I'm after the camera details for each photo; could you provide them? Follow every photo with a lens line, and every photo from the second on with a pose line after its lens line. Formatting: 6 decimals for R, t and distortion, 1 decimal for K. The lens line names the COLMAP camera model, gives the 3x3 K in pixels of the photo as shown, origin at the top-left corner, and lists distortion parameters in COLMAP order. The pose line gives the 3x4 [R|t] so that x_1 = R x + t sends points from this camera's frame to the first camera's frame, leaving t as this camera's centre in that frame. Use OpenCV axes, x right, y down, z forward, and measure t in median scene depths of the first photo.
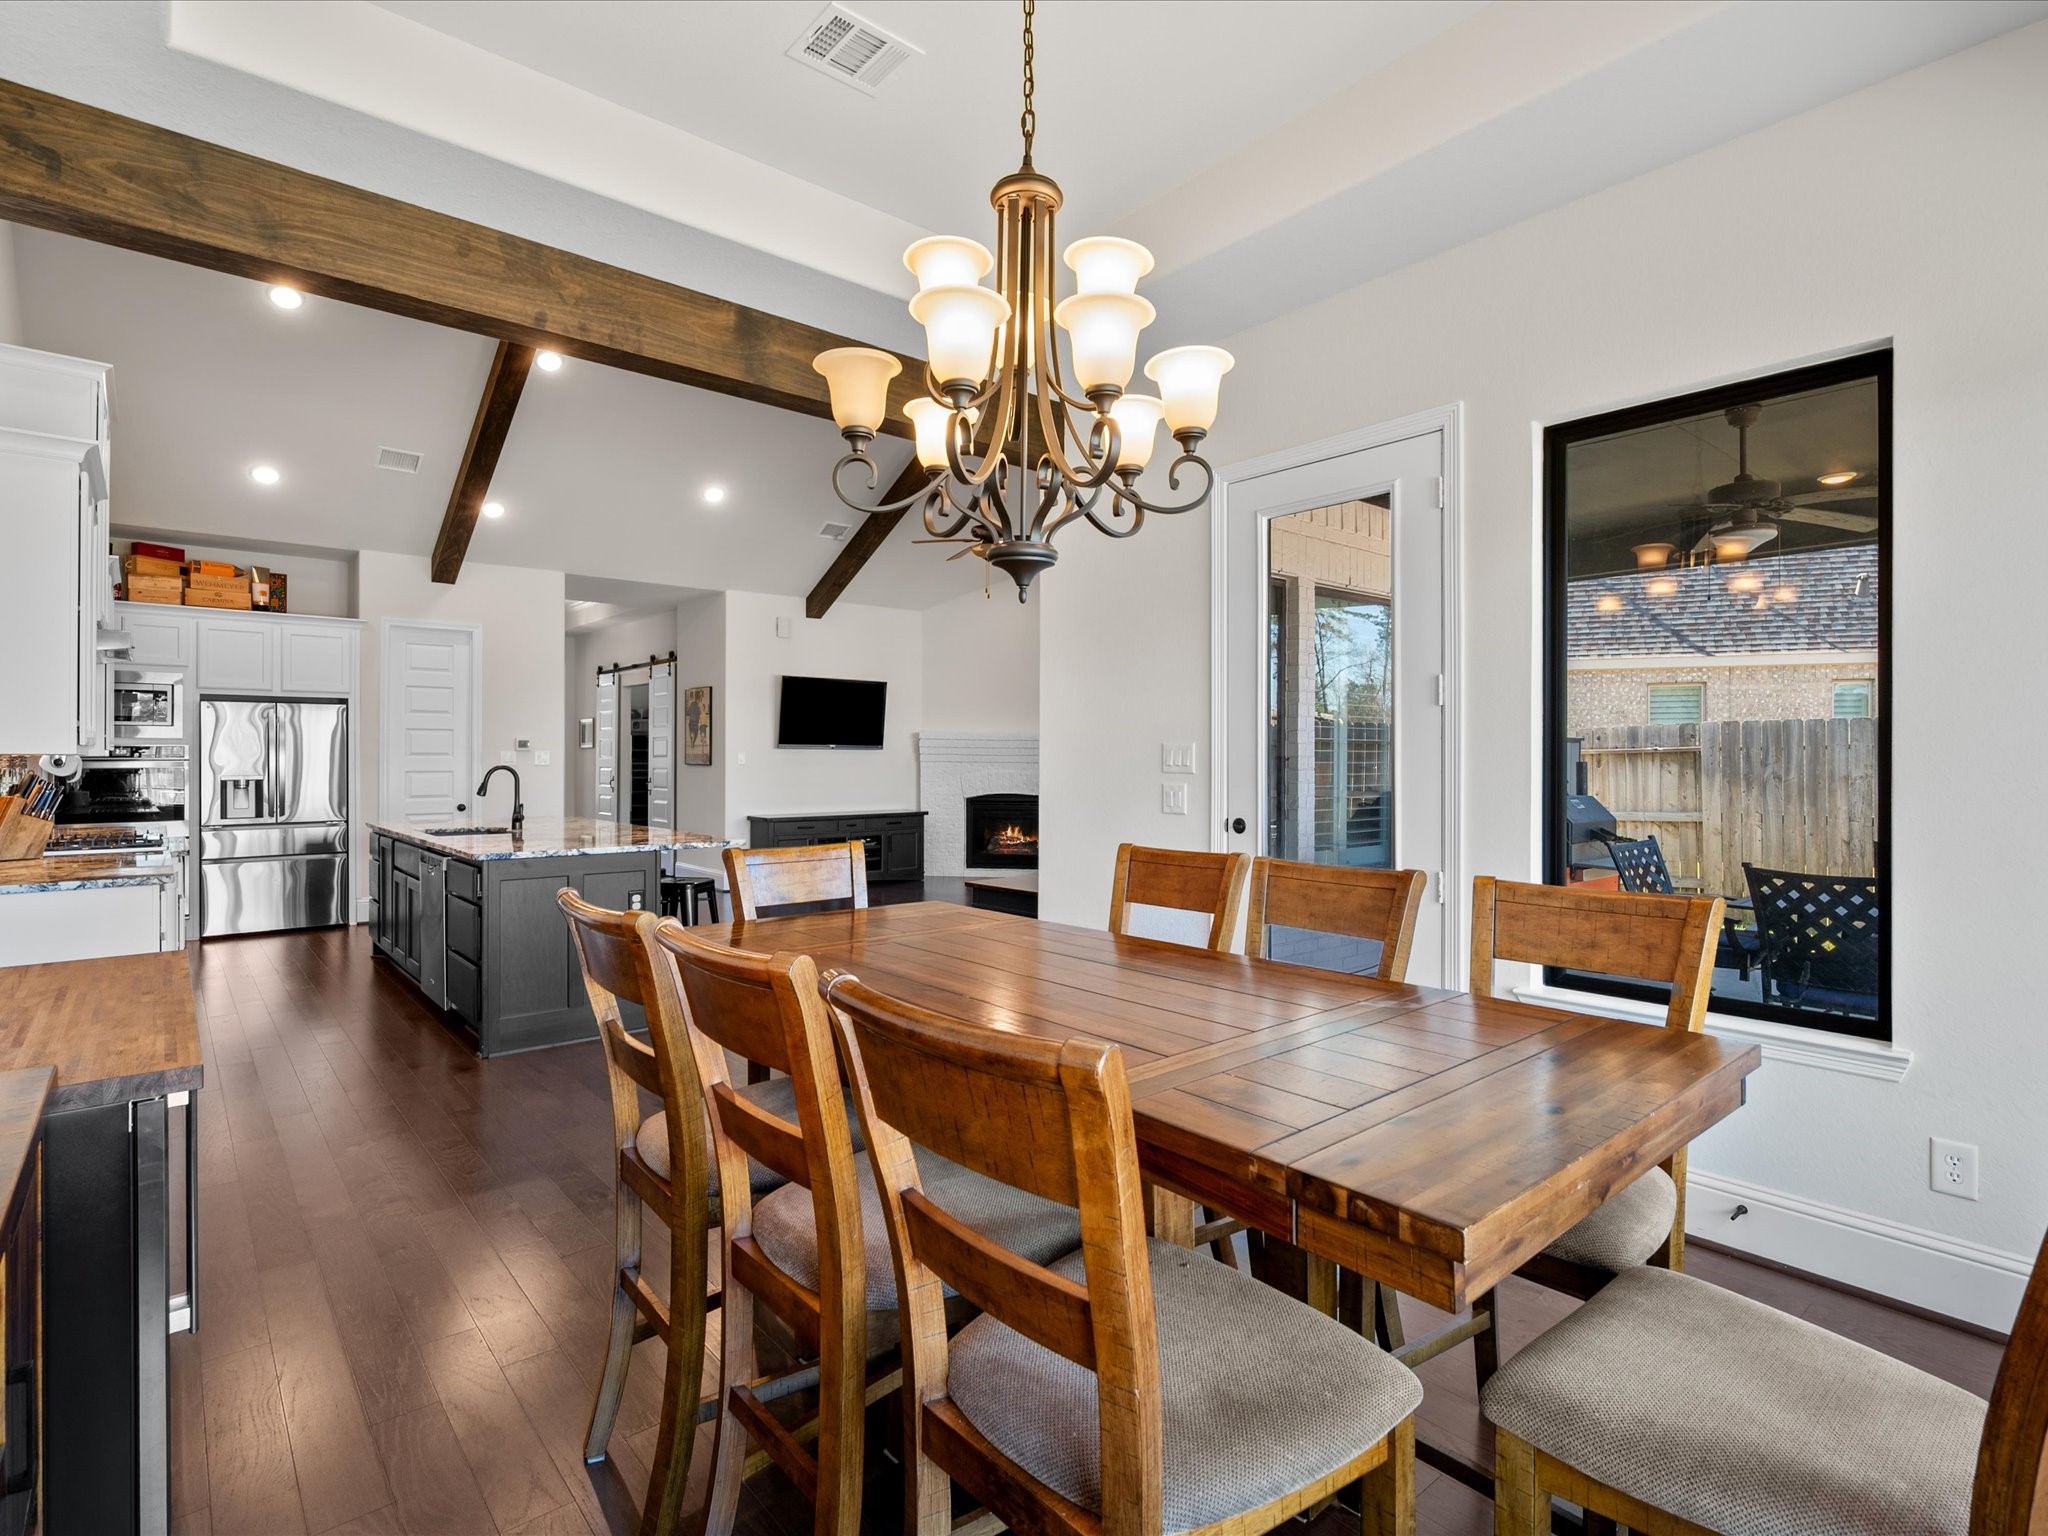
lens RADIAL K [[978.2, 0, 1026.5], [0, 978.2, 766.8], [0, 0, 1]] dist [0.003703, 0.000297]
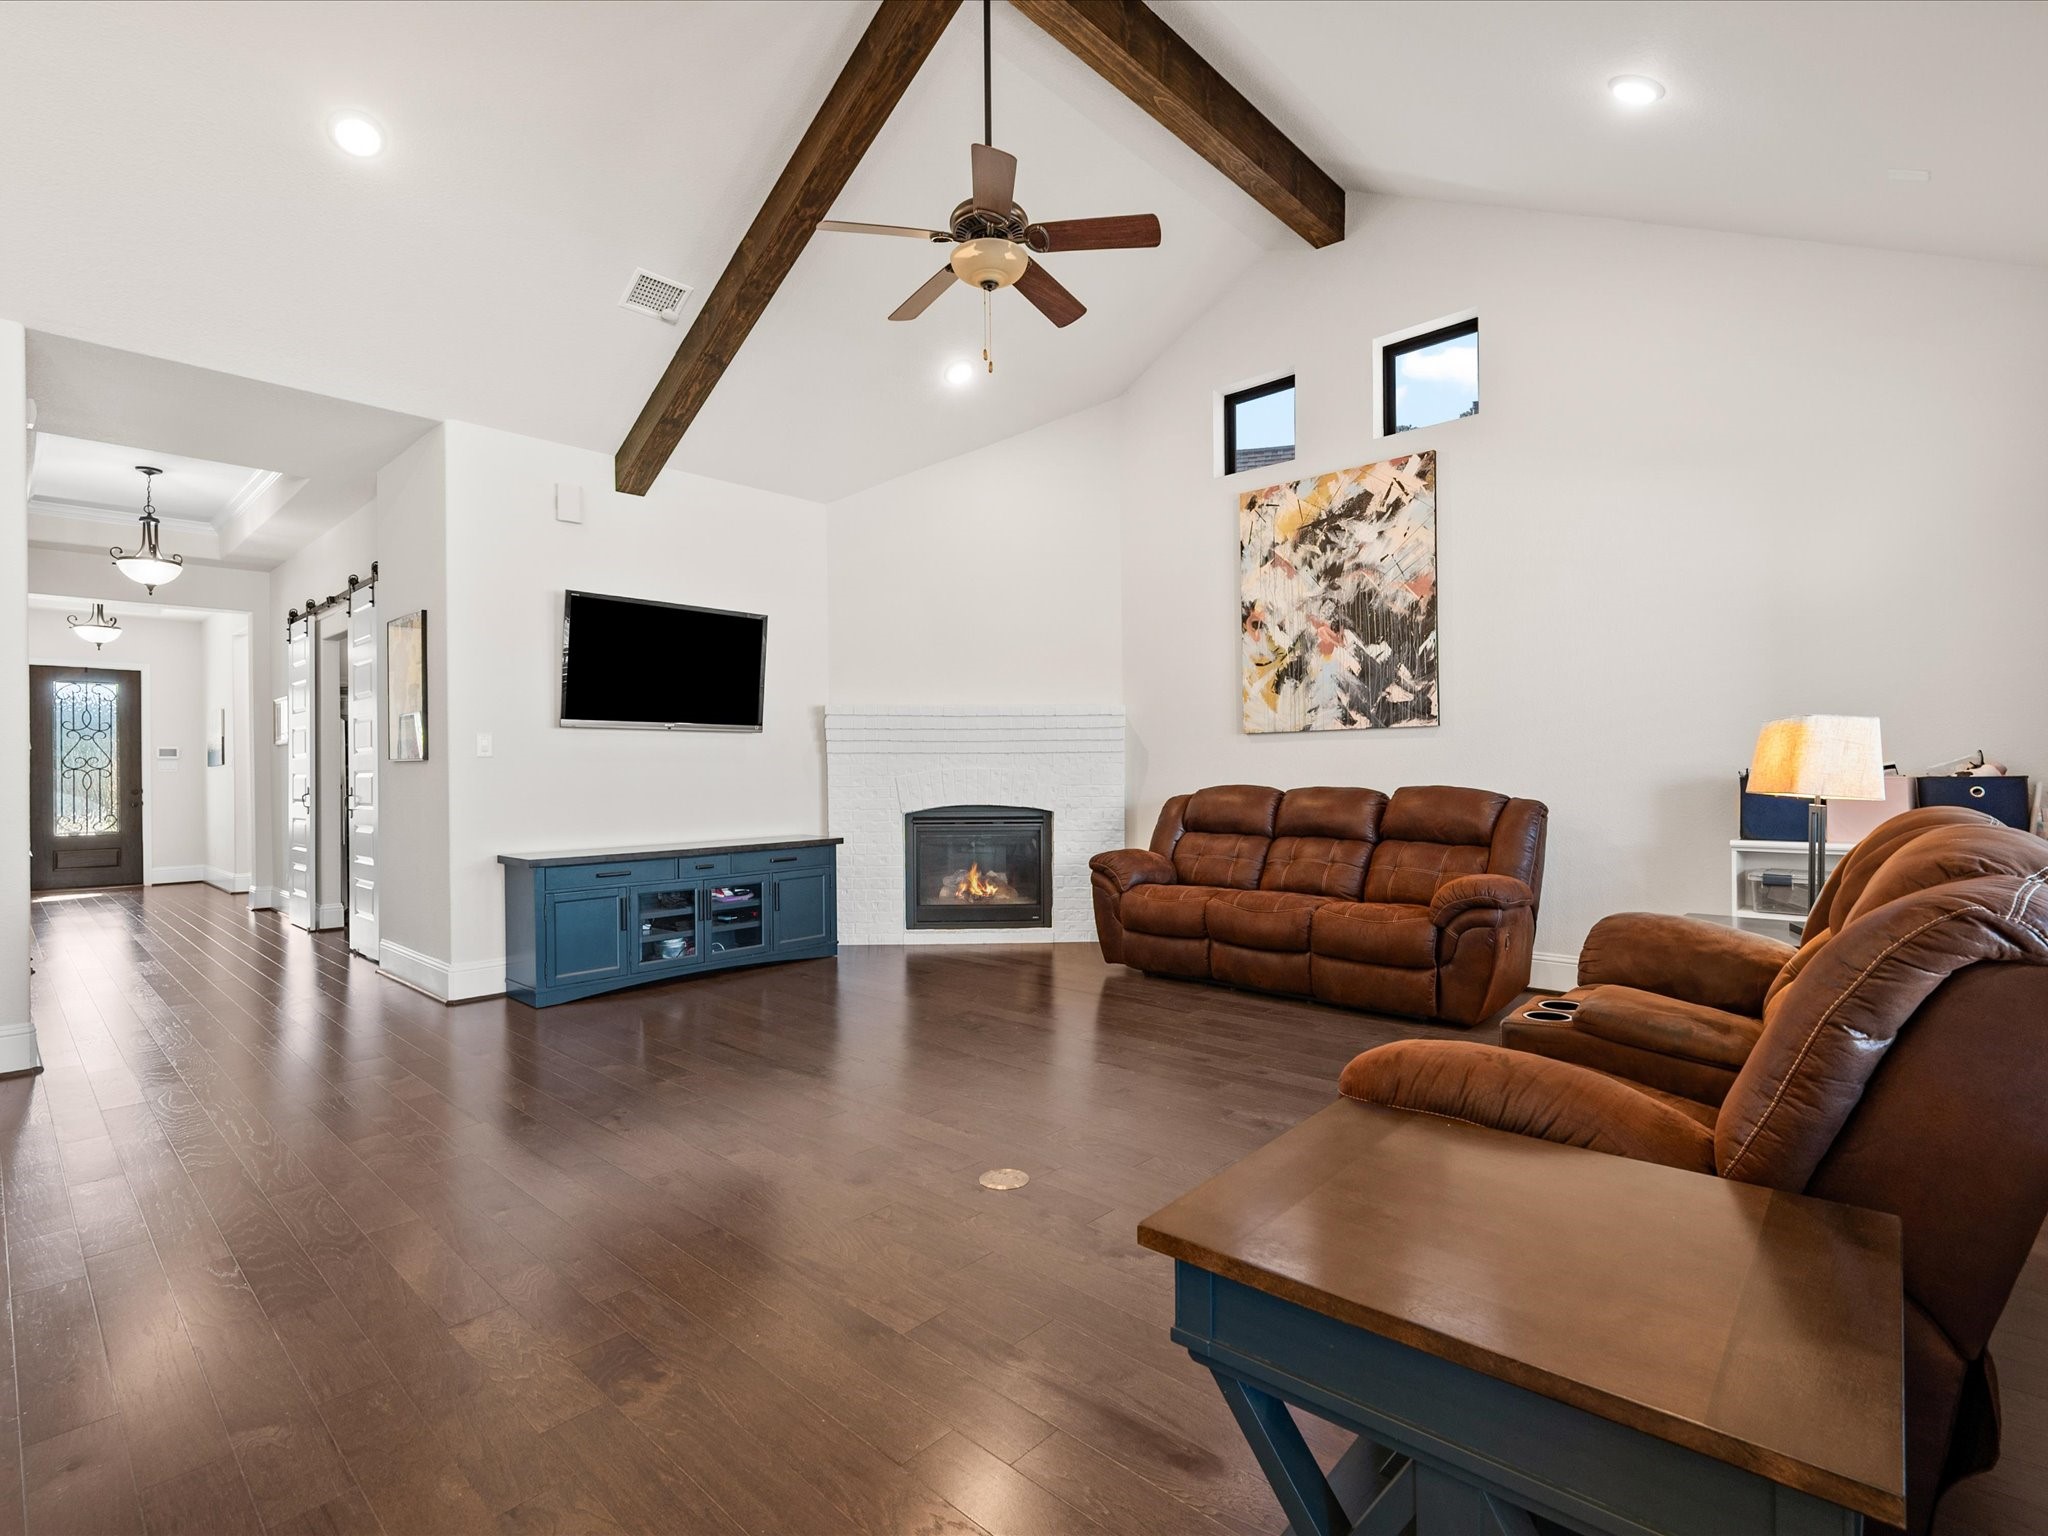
lens RADIAL K [[978.2, 0, 1019.1], [0, 978.2, 772.6], [0, 0, 1]] dist [0.003703, 0.000297]
pose [[0.994169, -0.013248, 0.107013, -0.058879], [0.013516, 0.999907, -0.001779, 0.008993], [-0.106979, 0.003215, 0.994256, 0.416188]]
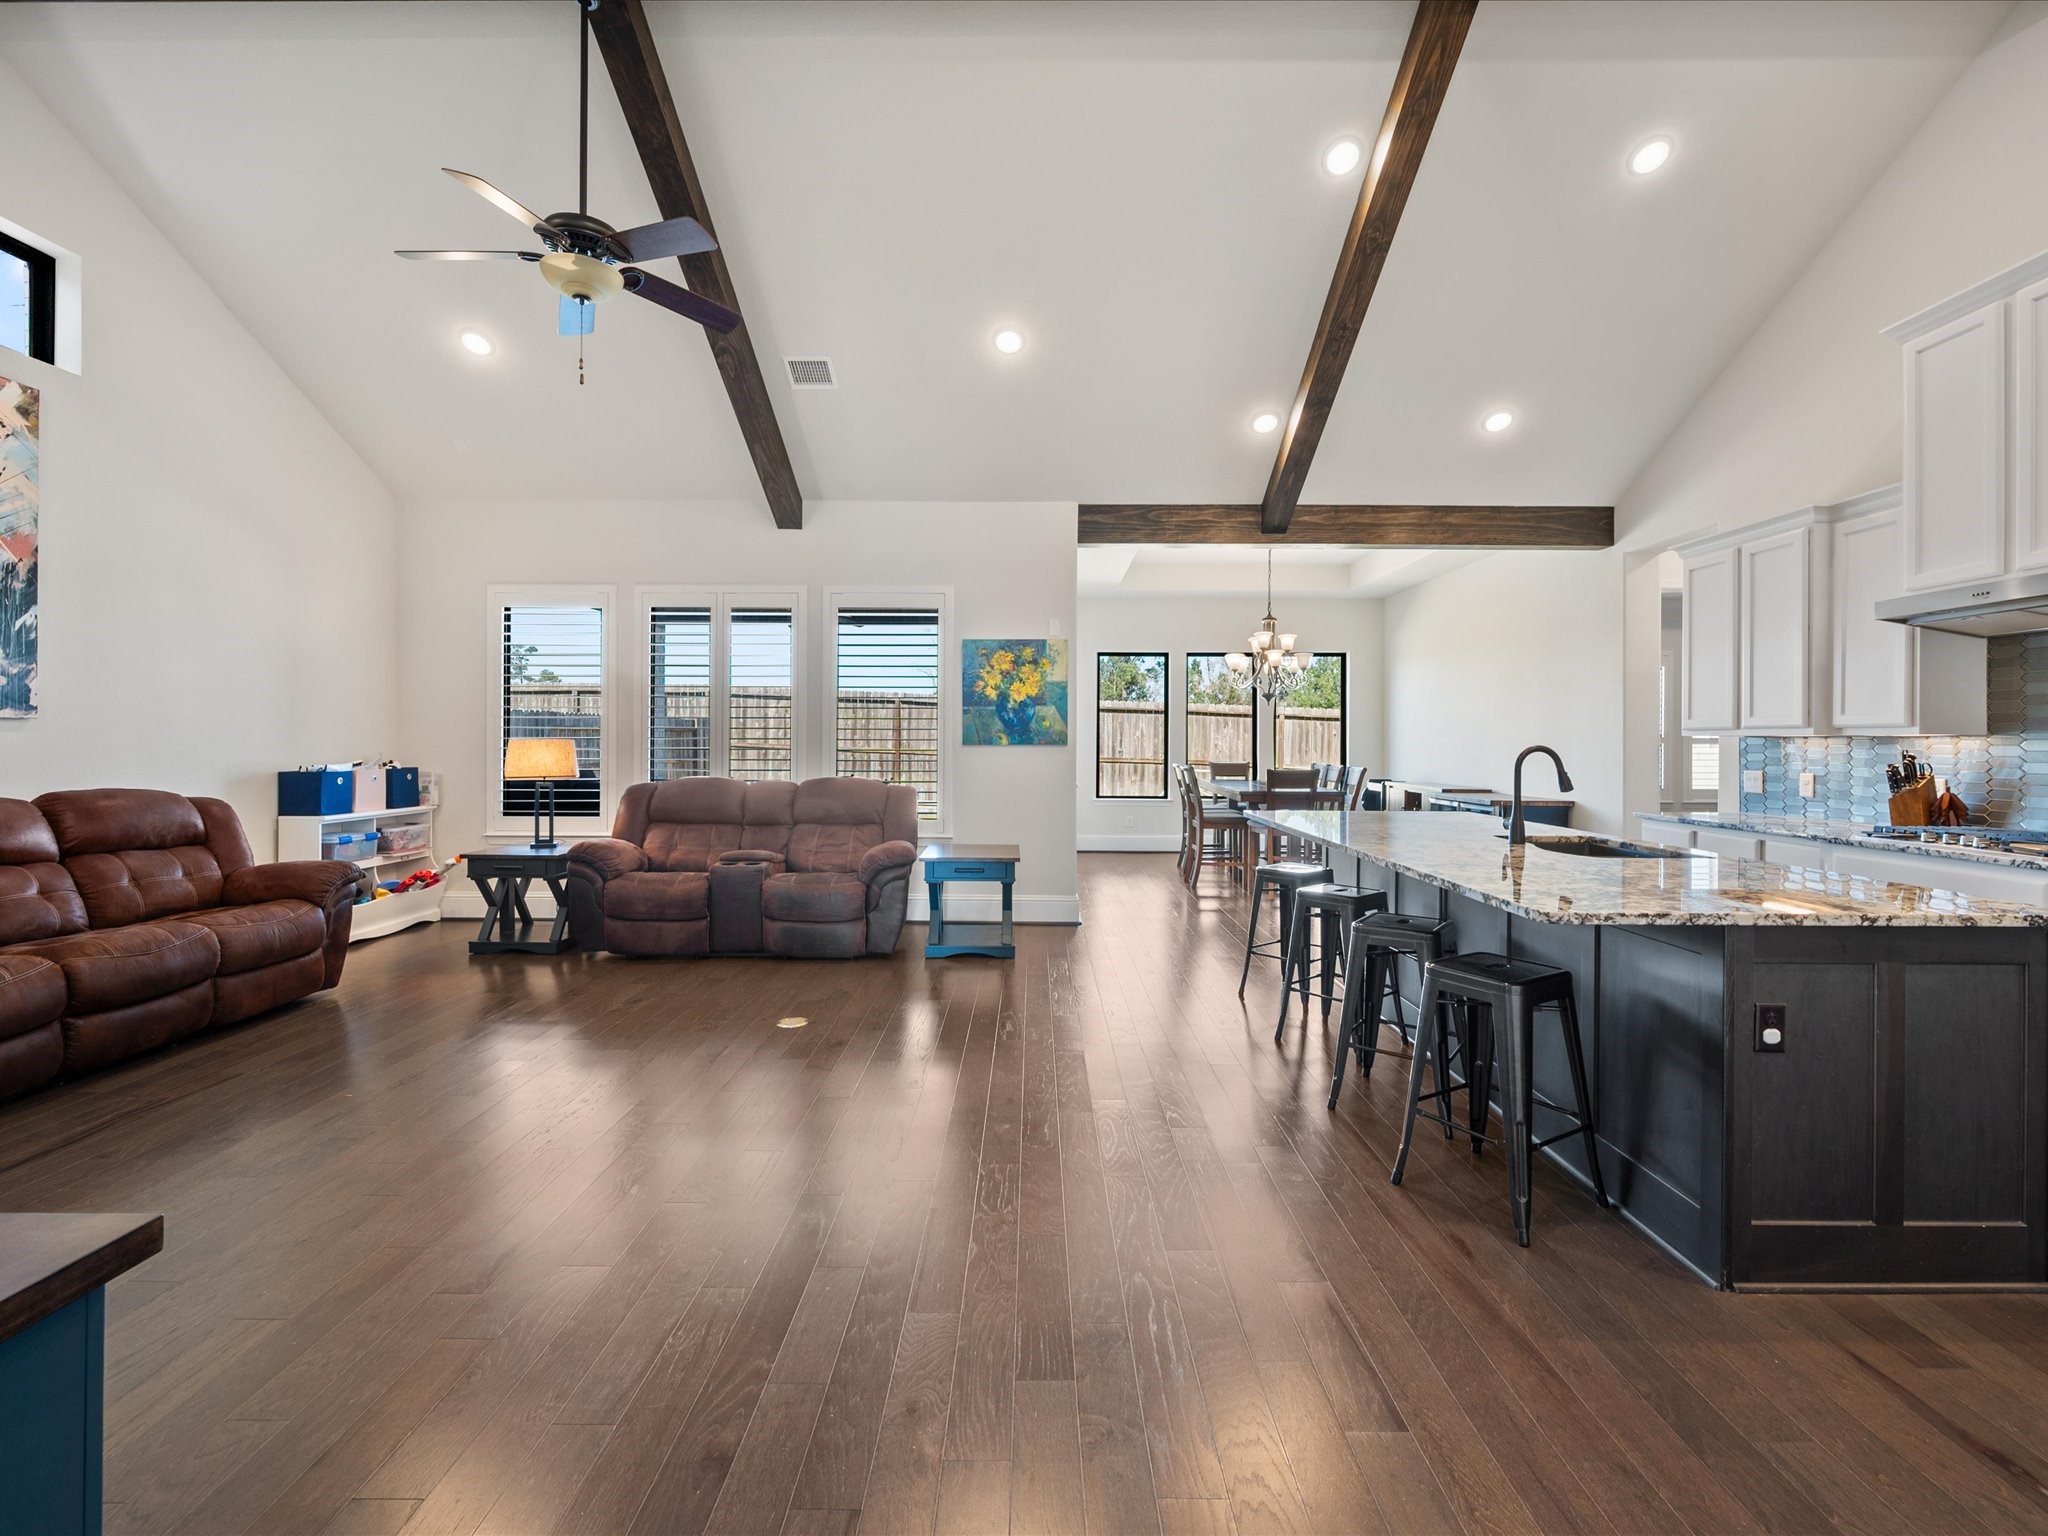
lens RADIAL K [[923.3, 0, 1039.8], [0, 923.3, 750.6], [0, 0, 1]] dist [0.000725, -0.000202]
pose [[-0.751670, -0.012810, 0.659415, -0.363597], [-0.006819, 0.999909, 0.011651, -0.006186], [-0.659504, 0.004262, -0.751689, 0.883549]]
